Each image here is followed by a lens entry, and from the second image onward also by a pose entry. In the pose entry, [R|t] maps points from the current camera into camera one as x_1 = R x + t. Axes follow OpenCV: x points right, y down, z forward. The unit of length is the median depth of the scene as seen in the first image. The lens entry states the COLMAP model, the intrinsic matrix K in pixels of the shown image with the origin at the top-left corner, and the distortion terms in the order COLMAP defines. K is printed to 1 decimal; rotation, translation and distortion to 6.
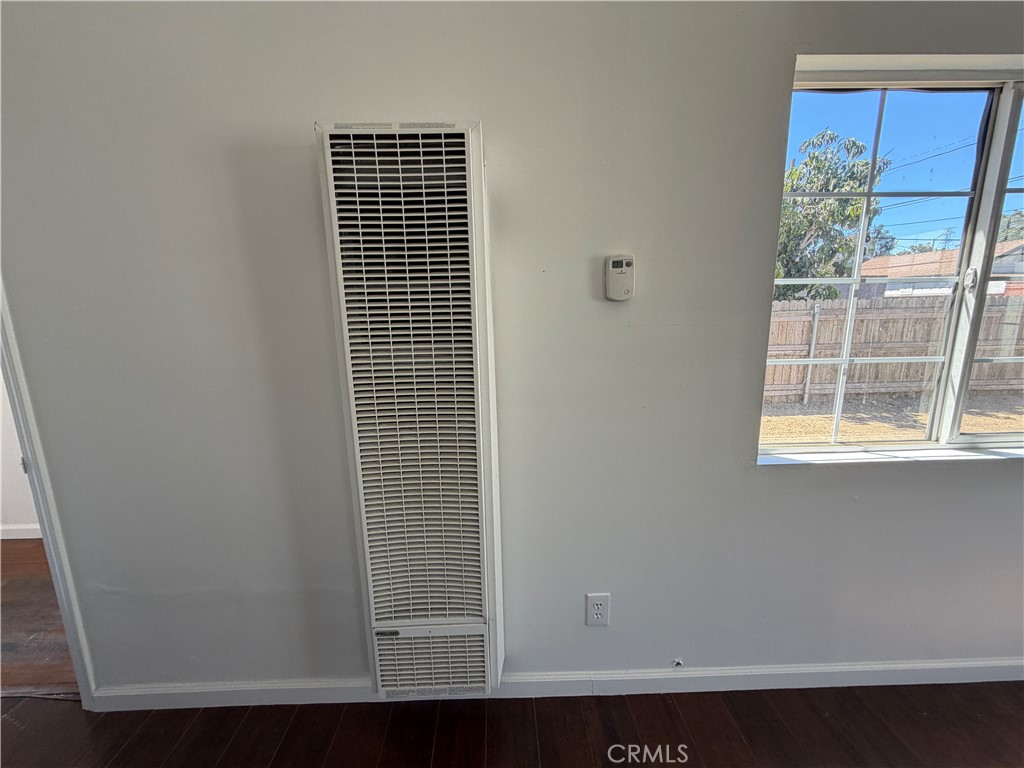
lens RADIAL K [[407.7, 0, 512.9], [0, 407.7, 383.7], [0, 0, 1]] dist [0.000323, -0.000223]
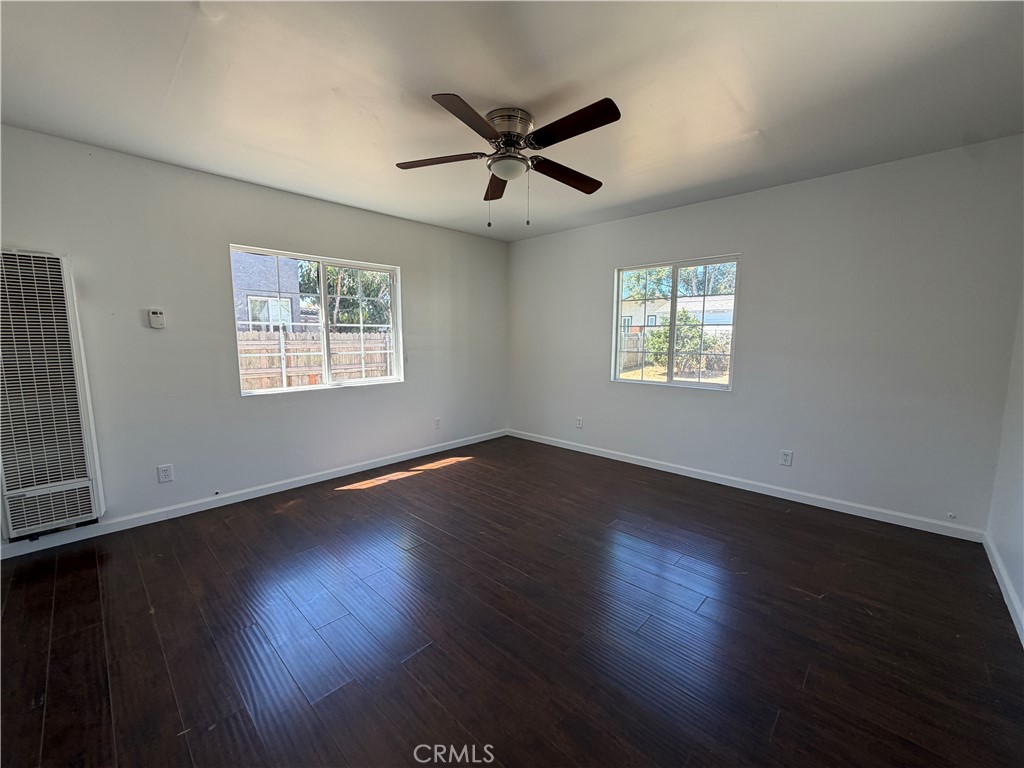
lens RADIAL K [[407.7, 0, 511.7], [0, 407.7, 385.2], [0, 0, 1]] dist [0.000323, -0.000223]
pose [[0.706150, -0.065486, 0.705028, 0.018441], [0.114849, 0.993122, -0.022787, 0.403406], [-0.698686, 0.097063, 0.708813, -2.020290]]
